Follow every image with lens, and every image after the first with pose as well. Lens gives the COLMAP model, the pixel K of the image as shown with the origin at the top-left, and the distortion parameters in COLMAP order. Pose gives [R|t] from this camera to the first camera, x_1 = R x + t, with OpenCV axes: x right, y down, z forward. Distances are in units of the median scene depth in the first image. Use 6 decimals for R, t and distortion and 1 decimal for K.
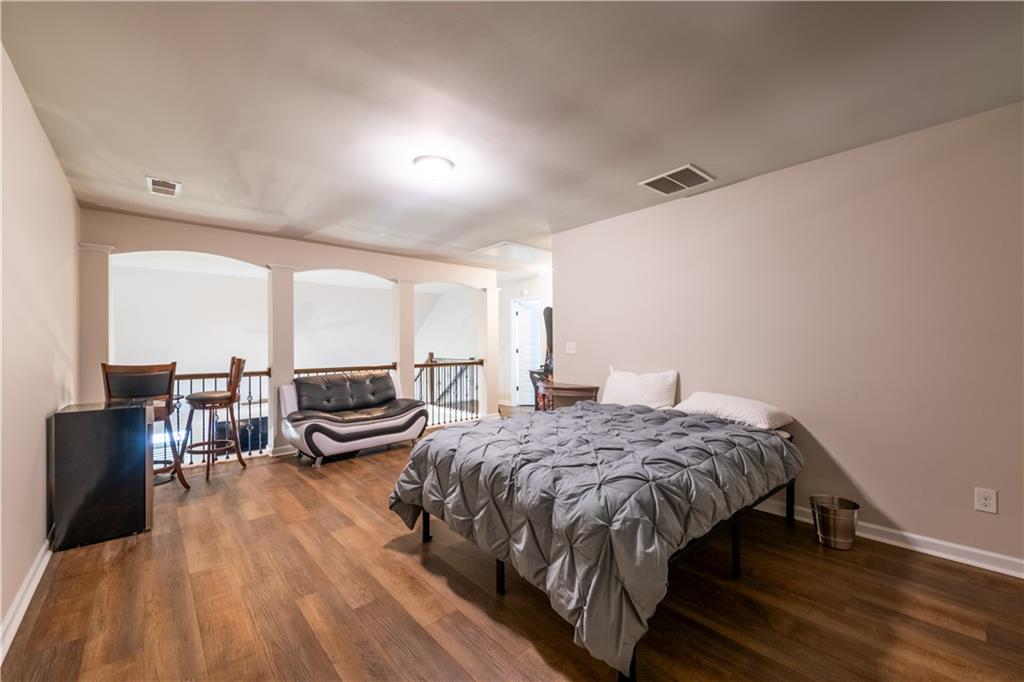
lens RADIAL K [[411.0, 0, 514.9], [0, 411.0, 348.4], [0, 0, 1]] dist [-0.000599, -0.000110]
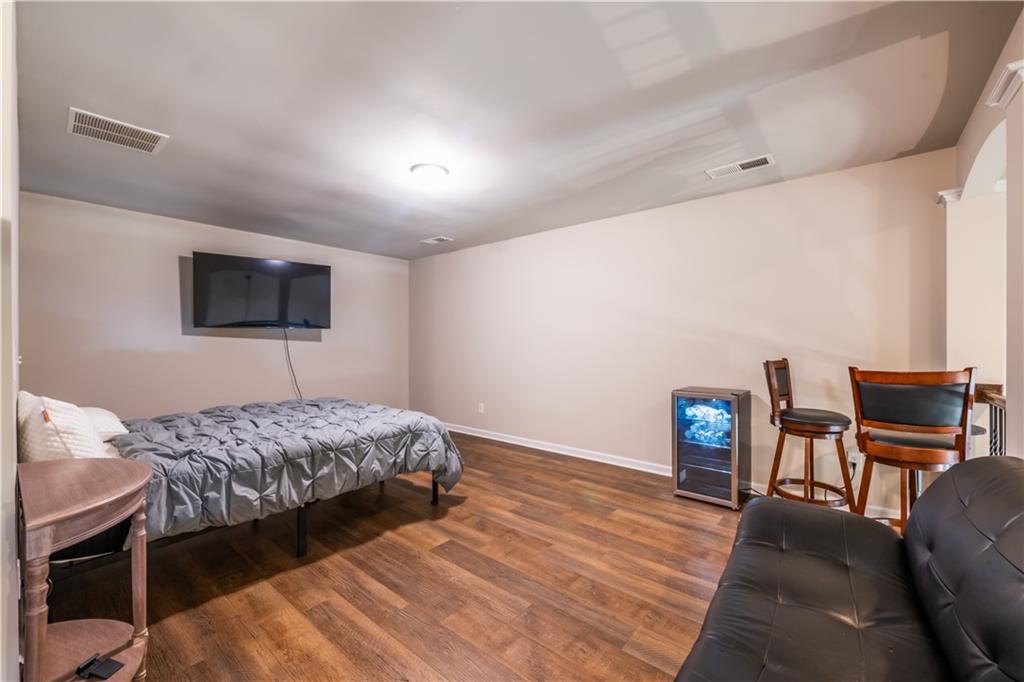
lens RADIAL K [[412.4, 0, 515.5], [0, 412.4, 339.2], [0, 0, 1]] dist [0.001122, 0.000051]
pose [[-0.988947, 0.007856, -0.148064, -0.242356], [0.006693, 0.999943, 0.008355, -0.022678], [0.148121, 0.007271, -0.988943, 1.987123]]
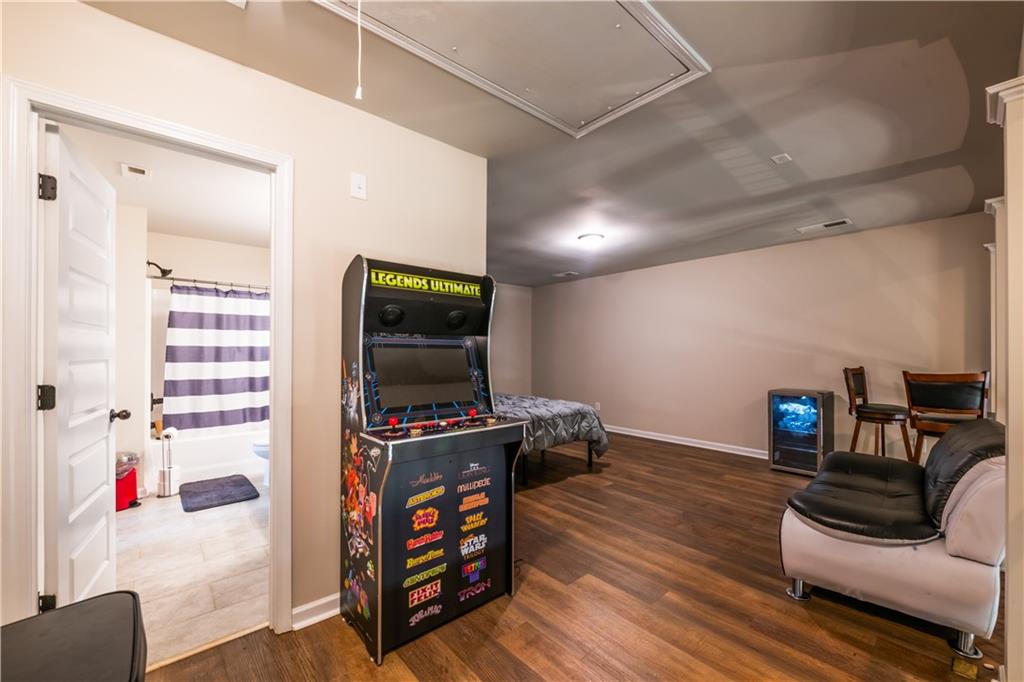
lens RADIAL K [[411.0, 0, 514.9], [0, 411.0, 348.4], [0, 0, 1]] dist [-0.000599, -0.000110]
pose [[-0.999961, 0.005797, 0.006718, 0.080343], [0.005813, 0.999980, 0.002474, -0.032067], [-0.006703, 0.002513, -0.999974, 2.438497]]
